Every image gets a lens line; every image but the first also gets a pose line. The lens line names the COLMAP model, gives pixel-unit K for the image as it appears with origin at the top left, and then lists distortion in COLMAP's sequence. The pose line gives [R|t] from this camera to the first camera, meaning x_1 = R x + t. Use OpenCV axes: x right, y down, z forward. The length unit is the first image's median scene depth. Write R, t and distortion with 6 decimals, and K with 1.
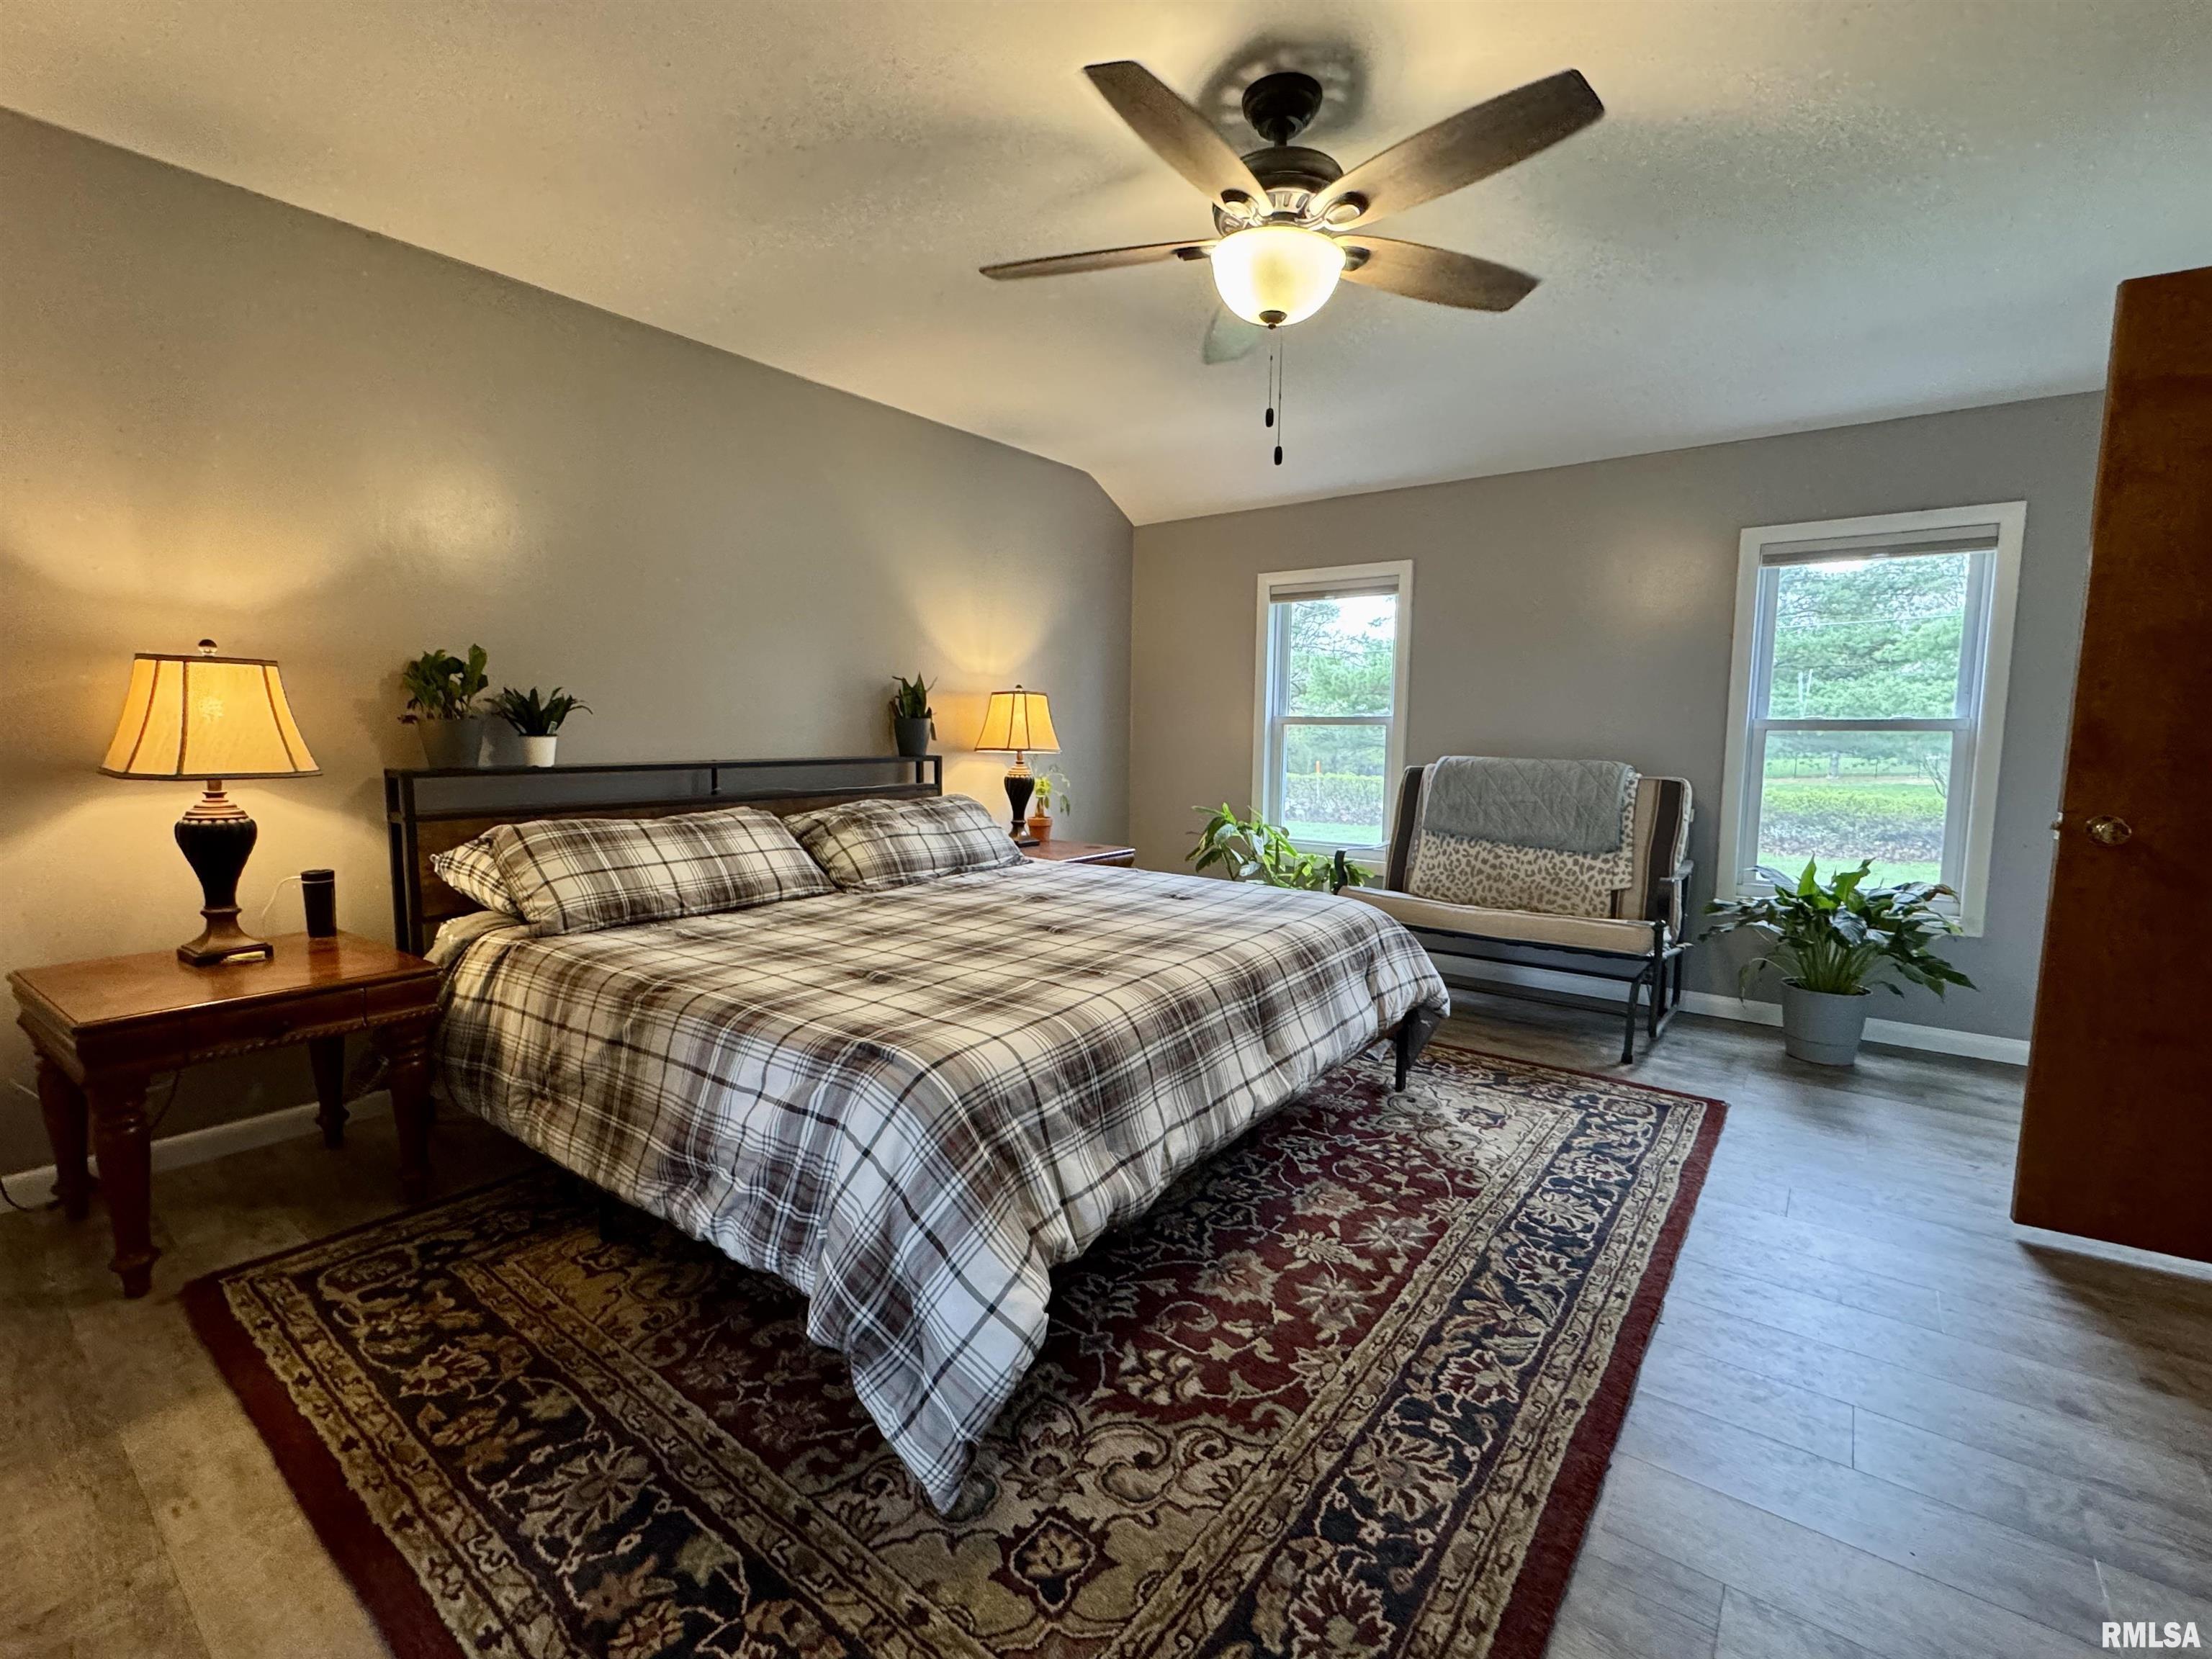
lens RADIAL K [[977.6, 0, 1098.2], [0, 977.6, 827.3], [0, 0, 1]] dist [-0.000029, -0.000737]
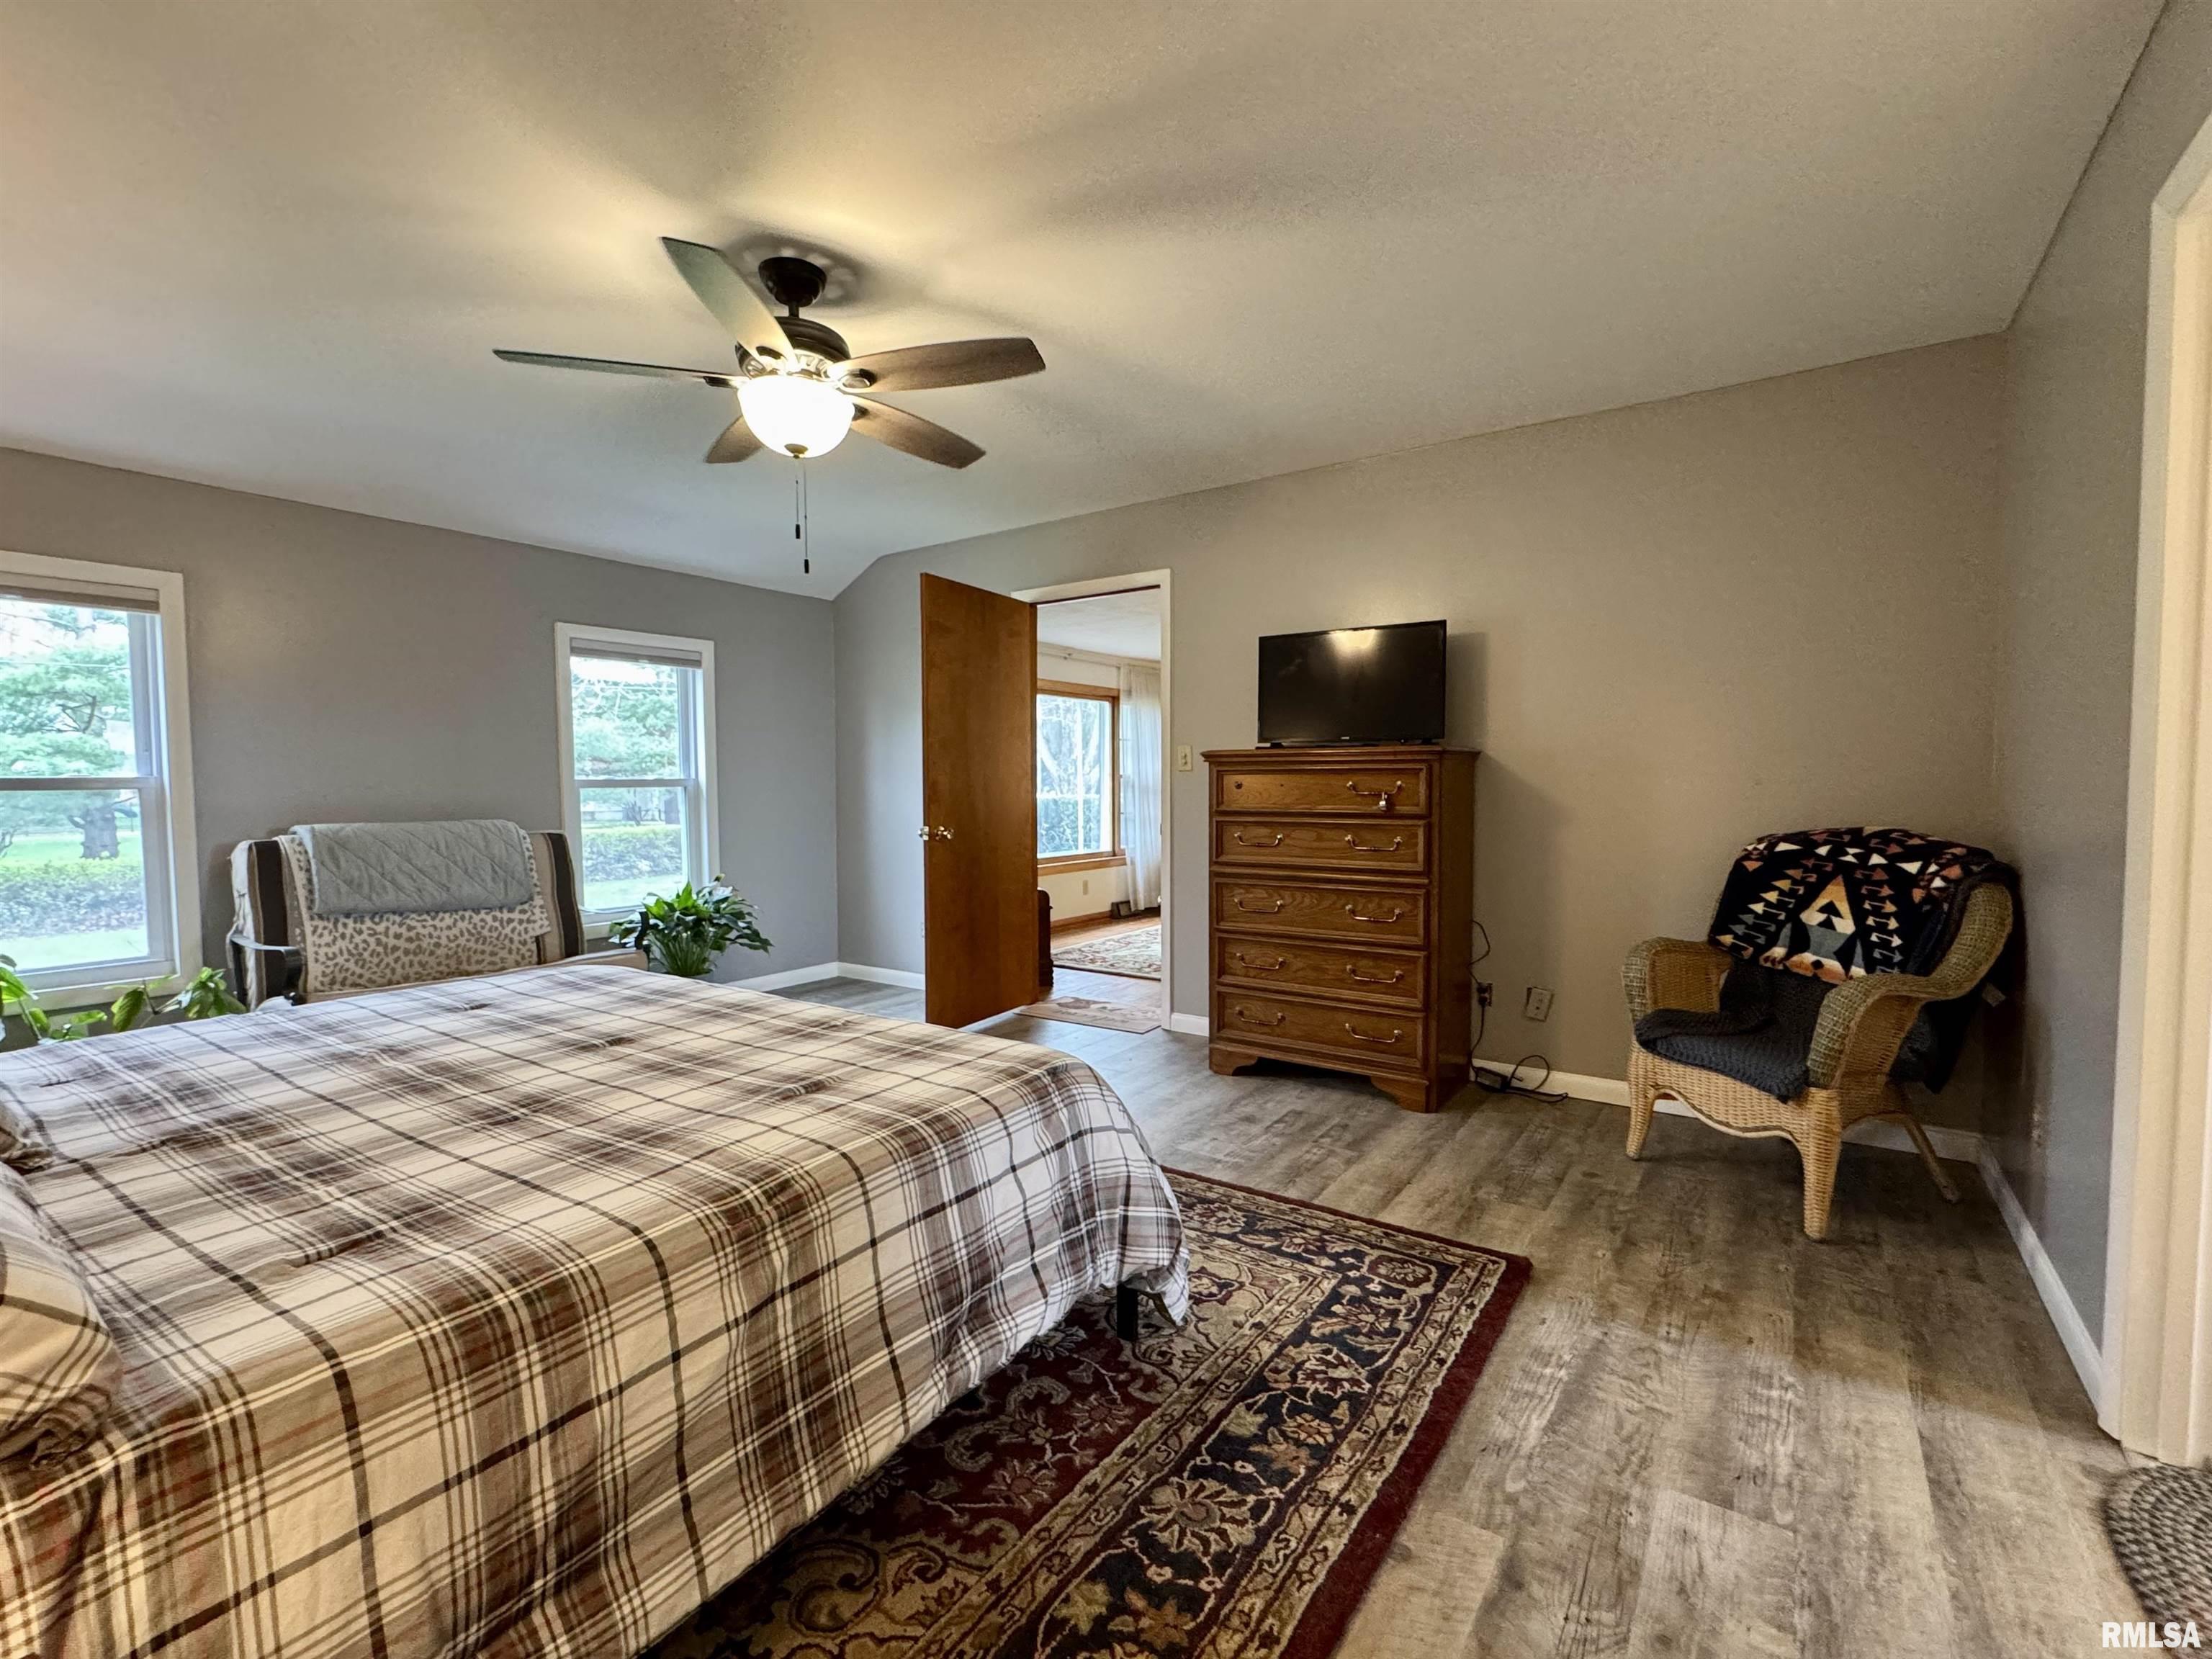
lens RADIAL K [[977.6, 0, 1109.1], [0, 977.6, 836.0], [0, 0, 1]] dist [-0.000029, -0.000737]
pose [[-0.048297, -0.063137, 0.996836, -0.976520], [0.108690, 0.991742, 0.068080, -0.086542], [-0.992902, 0.111634, -0.041036, 0.675284]]
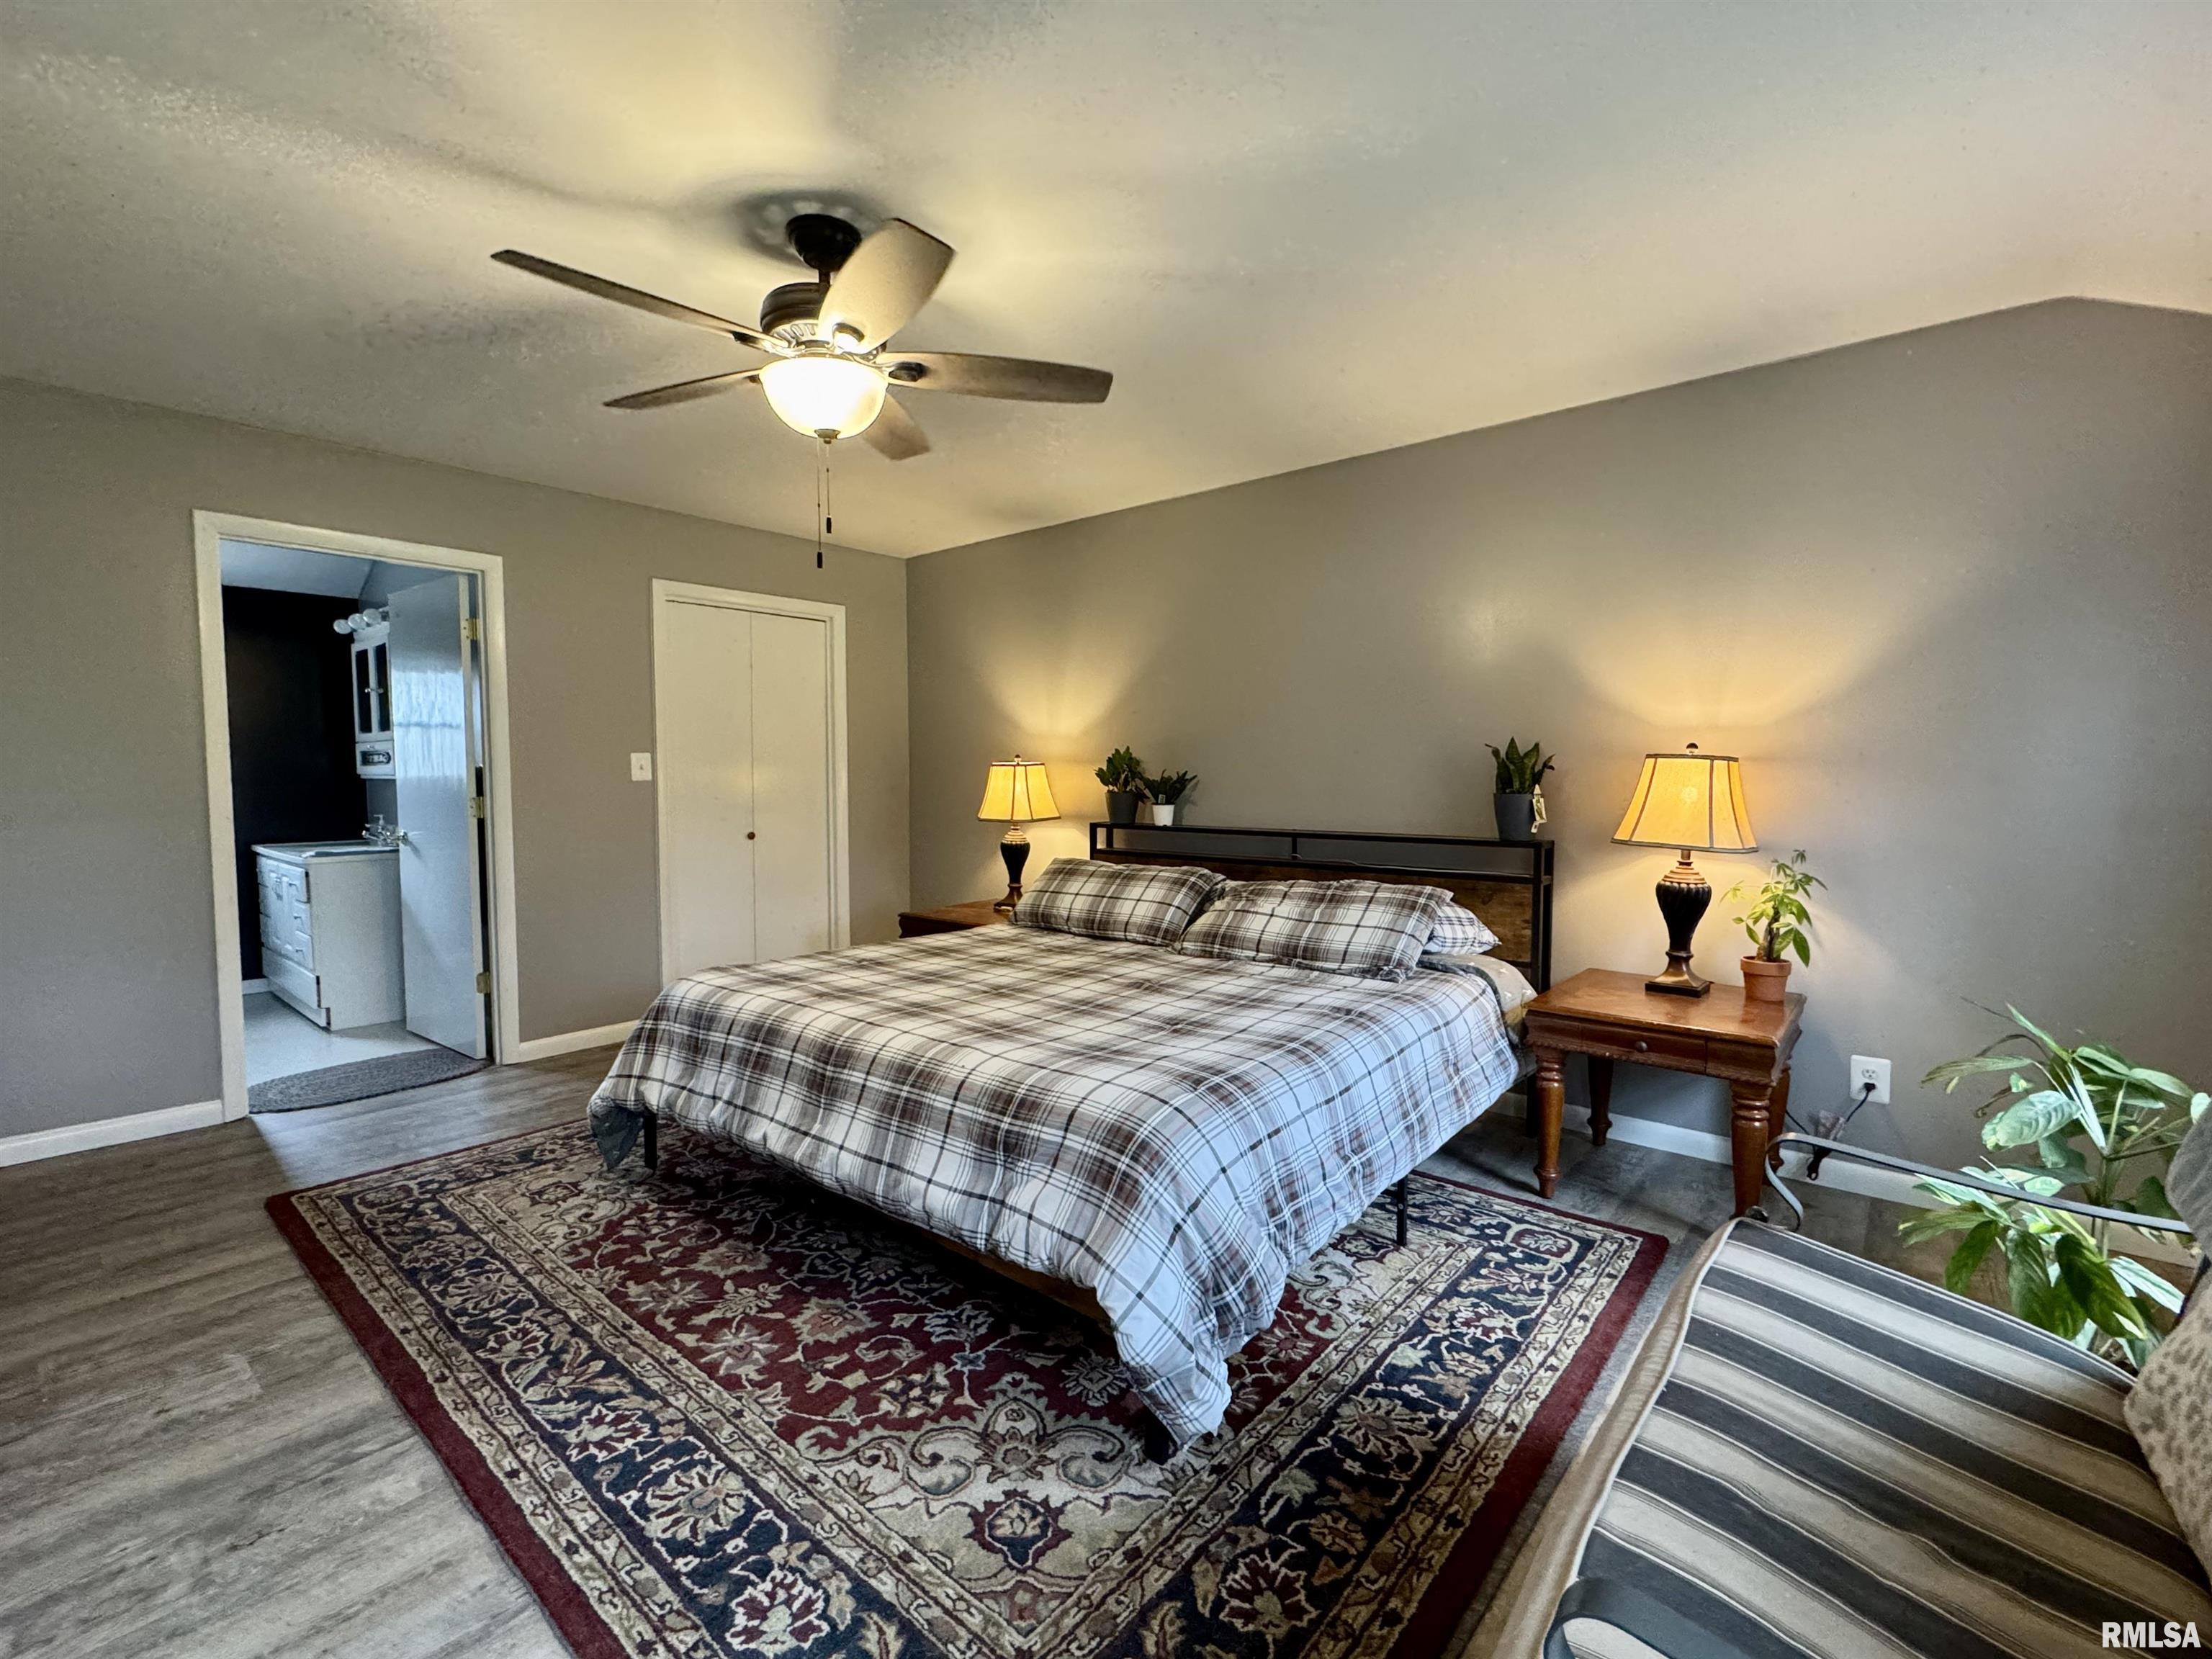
lens RADIAL K [[977.6, 0, 1098.0], [0, 977.6, 827.4], [0, 0, 1]] dist [-0.000029, -0.000737]
pose [[-0.055824, 0.043068, -0.997511, 1.161257], [-0.107032, 0.993054, 0.048866, -0.158813], [0.992687, 0.109494, -0.050827, 1.294301]]
